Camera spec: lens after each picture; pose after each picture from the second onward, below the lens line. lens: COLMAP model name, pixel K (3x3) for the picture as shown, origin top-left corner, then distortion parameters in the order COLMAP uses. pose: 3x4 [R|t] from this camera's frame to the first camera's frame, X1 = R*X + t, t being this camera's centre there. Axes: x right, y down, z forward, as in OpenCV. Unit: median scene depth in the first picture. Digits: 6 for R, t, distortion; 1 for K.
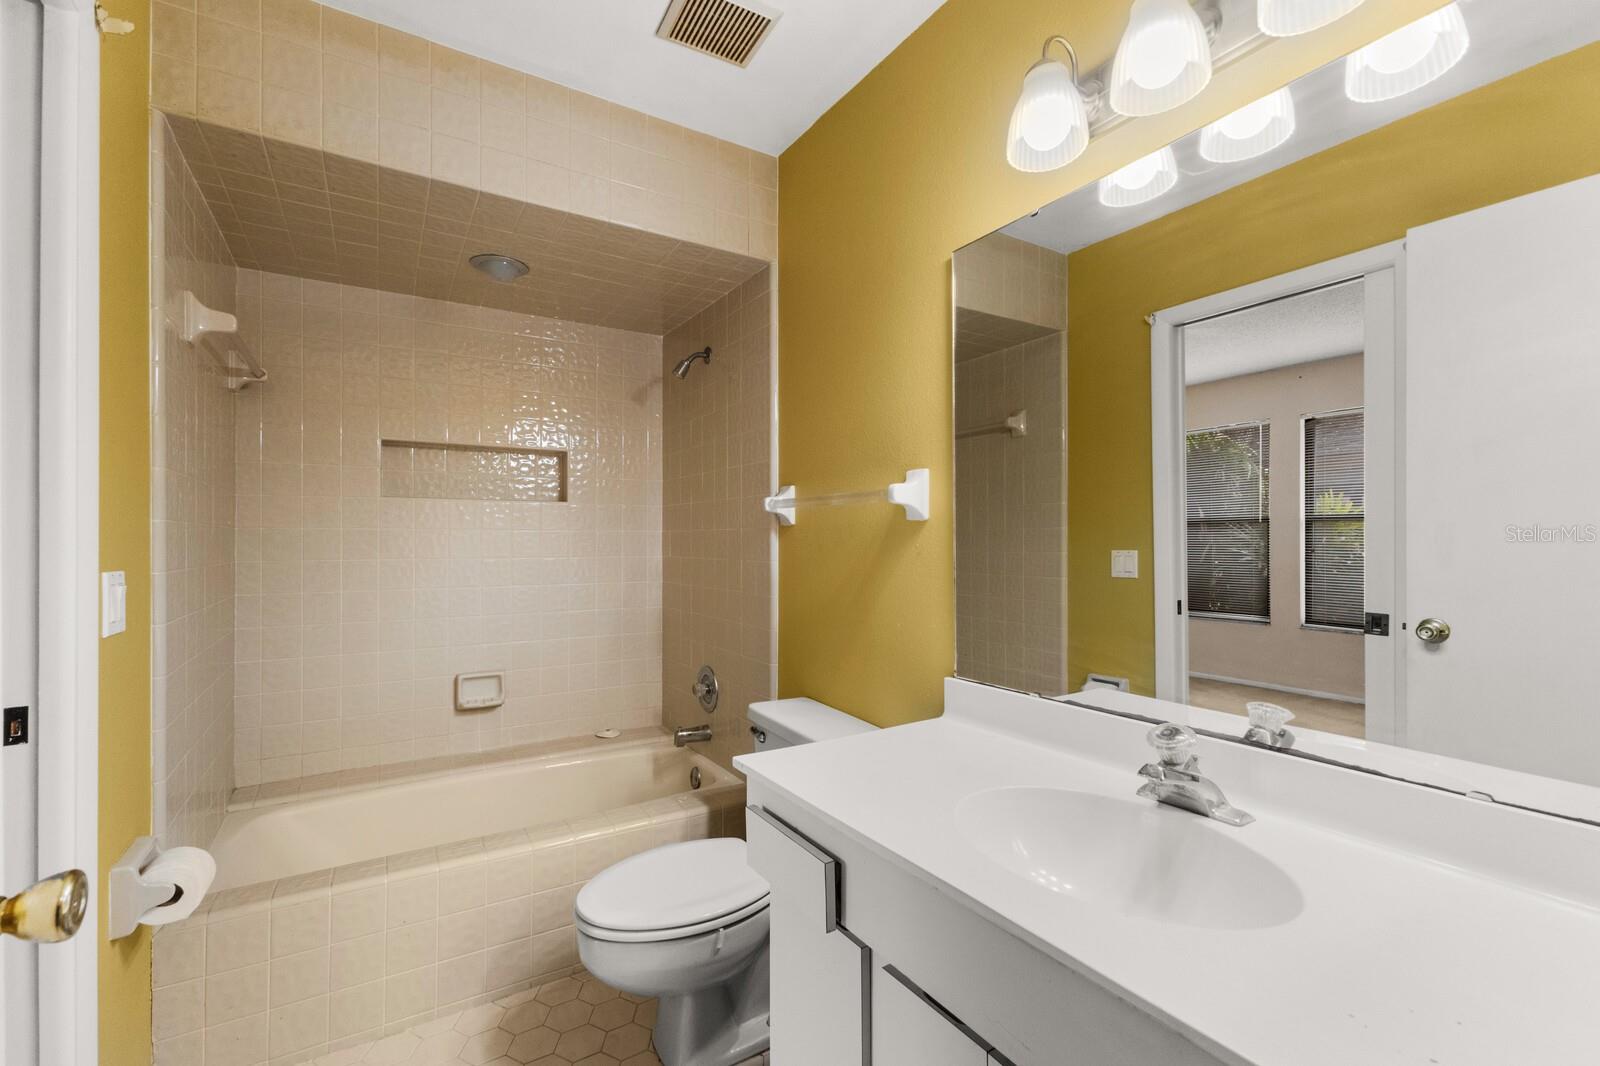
lens RADIAL K [[691.9, 0, 801.0], [0, 691.9, 539.0], [0, 0, 1]] dist [0.010880, -0.000059]
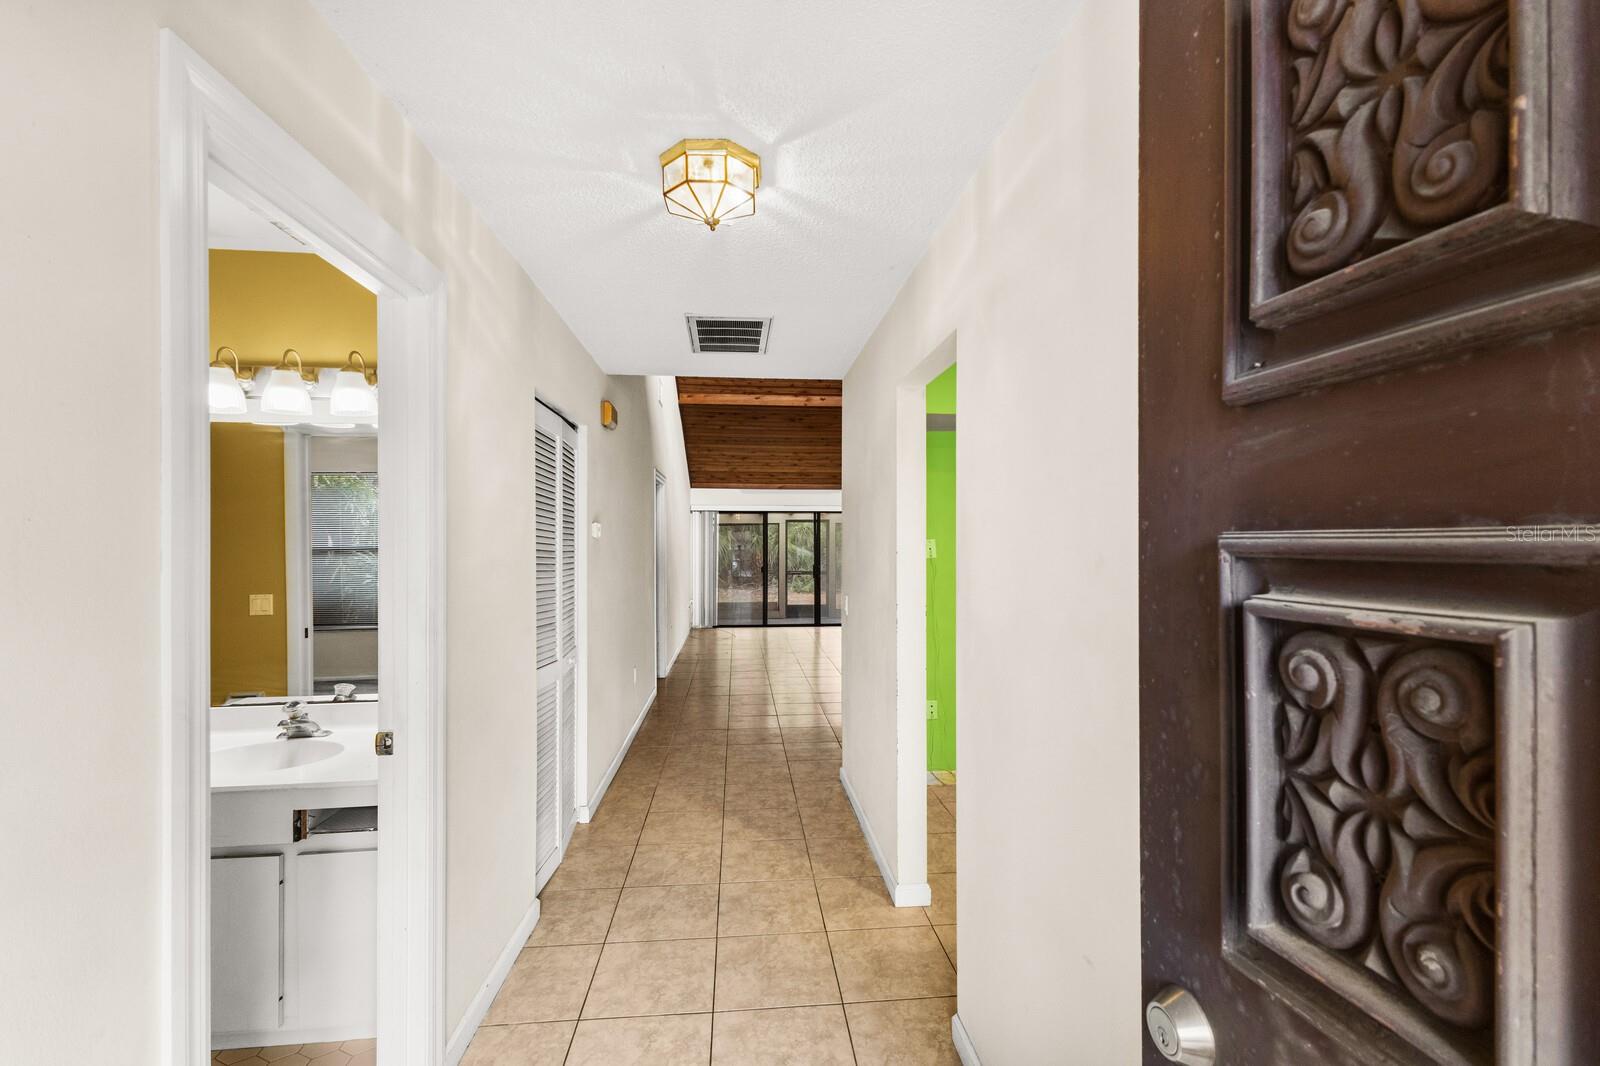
lens RADIAL K [[696.9, 0, 804.9], [0, 696.9, 542.3], [0, 0, 1]] dist [0.013011, -0.000008]
pose [[0.447183, -0.001048, 0.894442, -0.649846], [-0.002965, 0.999992, 0.002654, -0.218669], [-0.894437, -0.003838, 0.447177, -1.274252]]
